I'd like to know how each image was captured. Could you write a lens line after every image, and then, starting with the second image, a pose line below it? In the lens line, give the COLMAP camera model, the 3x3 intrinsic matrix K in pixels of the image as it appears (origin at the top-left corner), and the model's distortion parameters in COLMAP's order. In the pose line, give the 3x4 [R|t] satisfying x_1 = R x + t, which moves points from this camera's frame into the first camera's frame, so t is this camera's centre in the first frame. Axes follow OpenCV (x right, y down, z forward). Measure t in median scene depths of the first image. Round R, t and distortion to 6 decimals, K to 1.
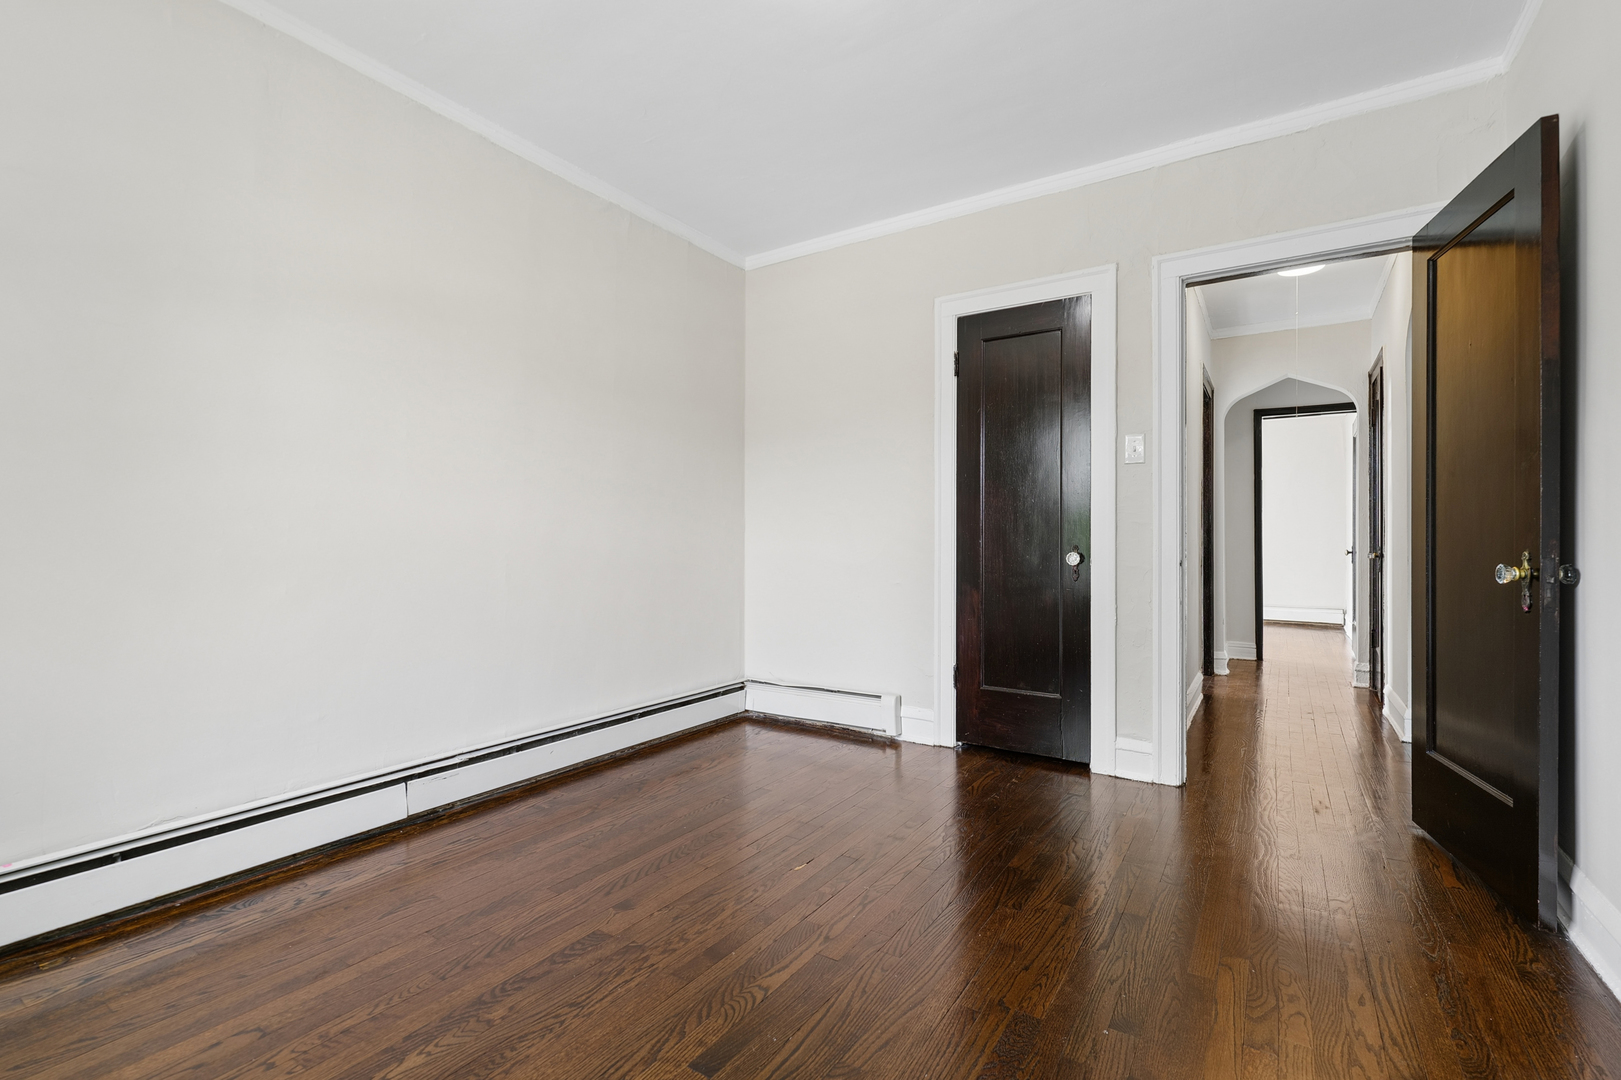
lens RADIAL K [[702.0, 0, 809.3], [0, 702.0, 540.0], [0, 0, 1]] dist [0.000354, -0.000065]
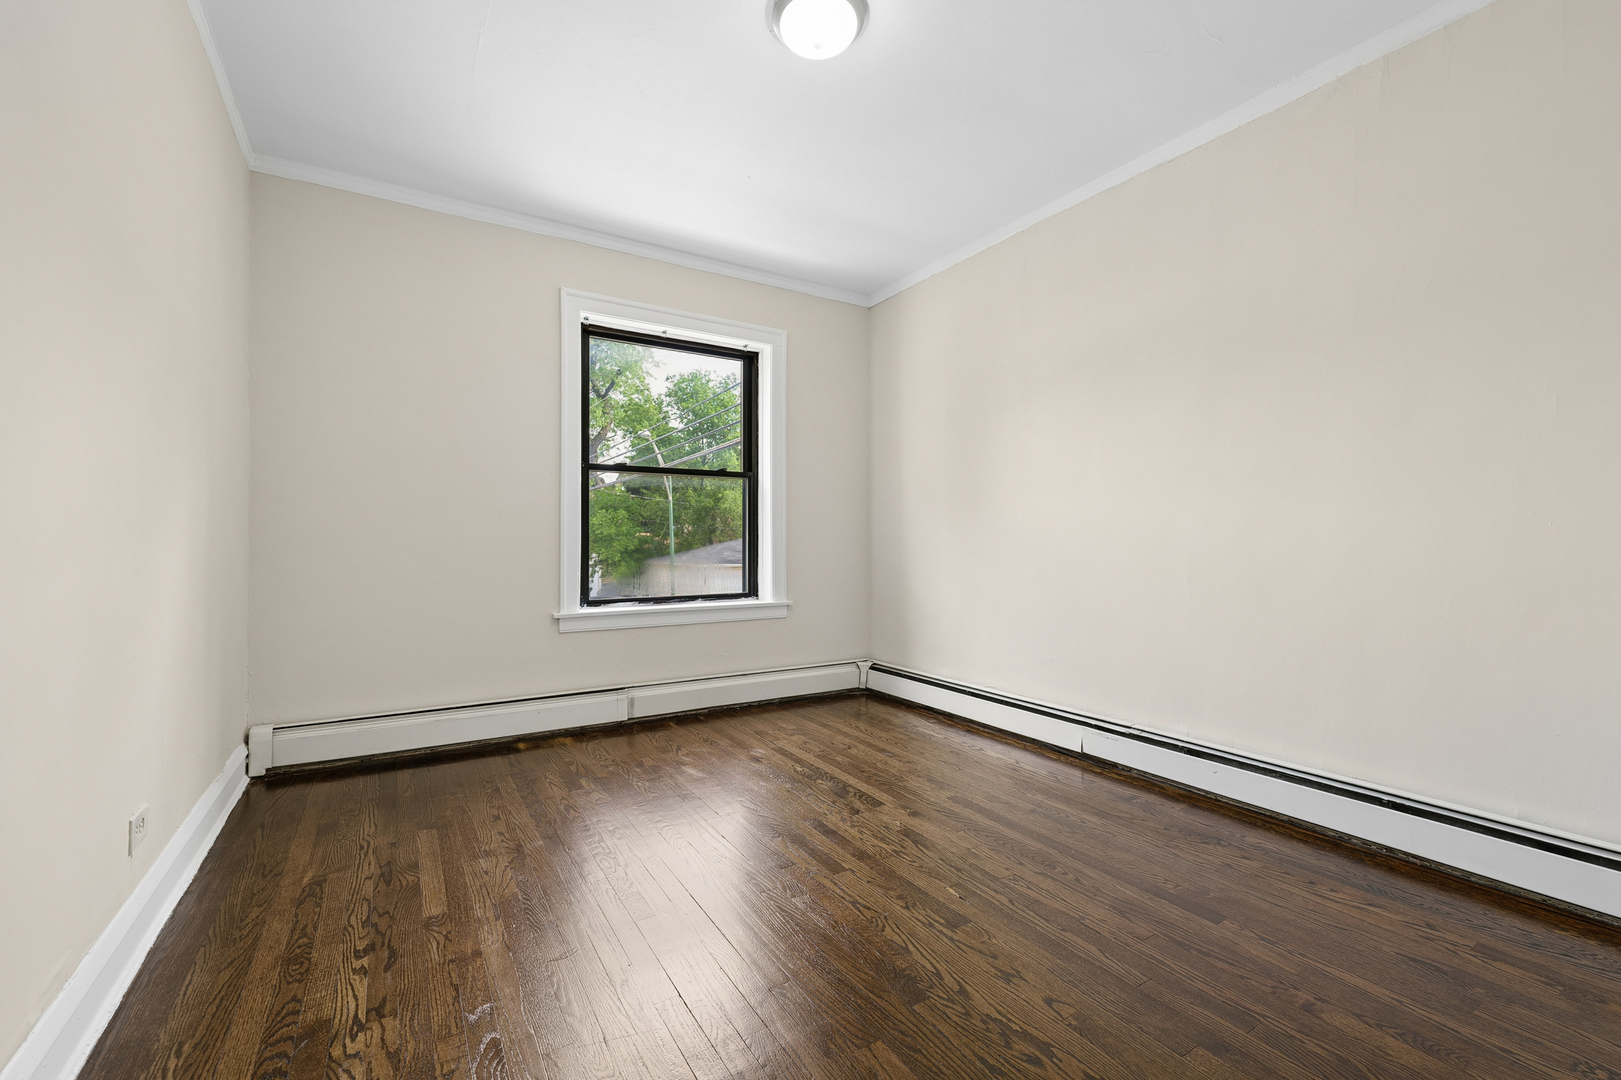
lens RADIAL K [[672.8, 0, 809.5], [0, 672.8, 538.5], [0, 0, 1]] dist [0.008033, -0.000100]
pose [[-0.409821, 0.007735, -0.912133, 0.749014], [0.011567, 0.999928, 0.003282, -0.016163], [0.912093, -0.009206, -0.409880, 1.002066]]
